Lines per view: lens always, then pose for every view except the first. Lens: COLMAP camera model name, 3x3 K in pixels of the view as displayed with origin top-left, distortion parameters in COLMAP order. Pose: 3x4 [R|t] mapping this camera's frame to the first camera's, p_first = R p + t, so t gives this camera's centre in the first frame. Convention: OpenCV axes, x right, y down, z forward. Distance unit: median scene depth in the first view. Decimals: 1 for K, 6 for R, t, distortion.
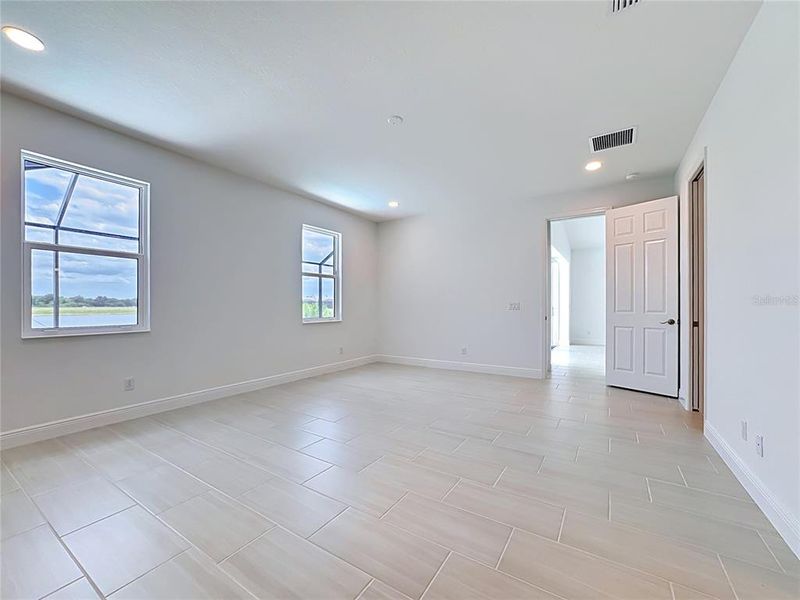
lens RADIAL K [[333.3, 0, 389.5], [0, 333.3, 305.1], [0, 0, 1]] dist [-0.000966, 0.002135]
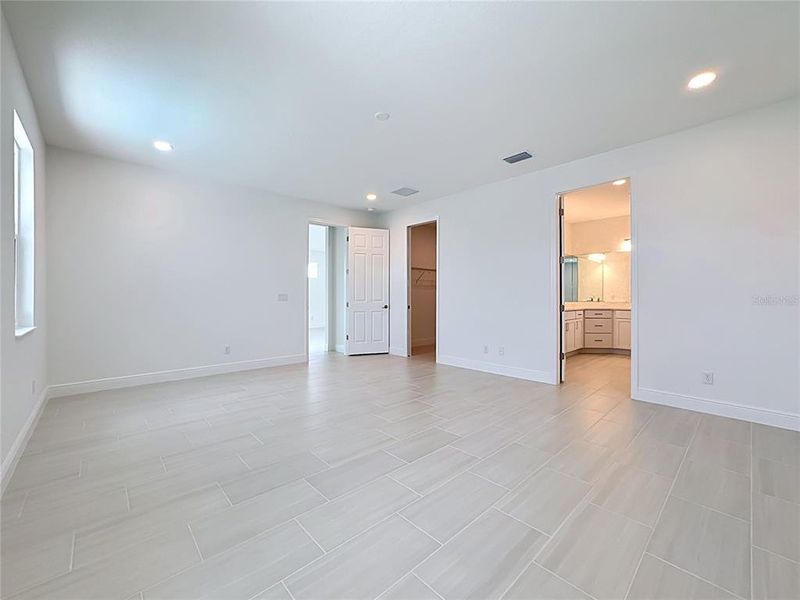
lens RADIAL K [[333.3, 0, 402.3], [0, 333.3, 299.6], [0, 0, 1]] dist [-0.000966, 0.002135]
pose [[0.265489, -0.008773, 0.964074, -0.502598], [-0.000826, 0.999956, 0.009327, -0.000142], [-0.964114, -0.003272, 0.265470, 0.352823]]
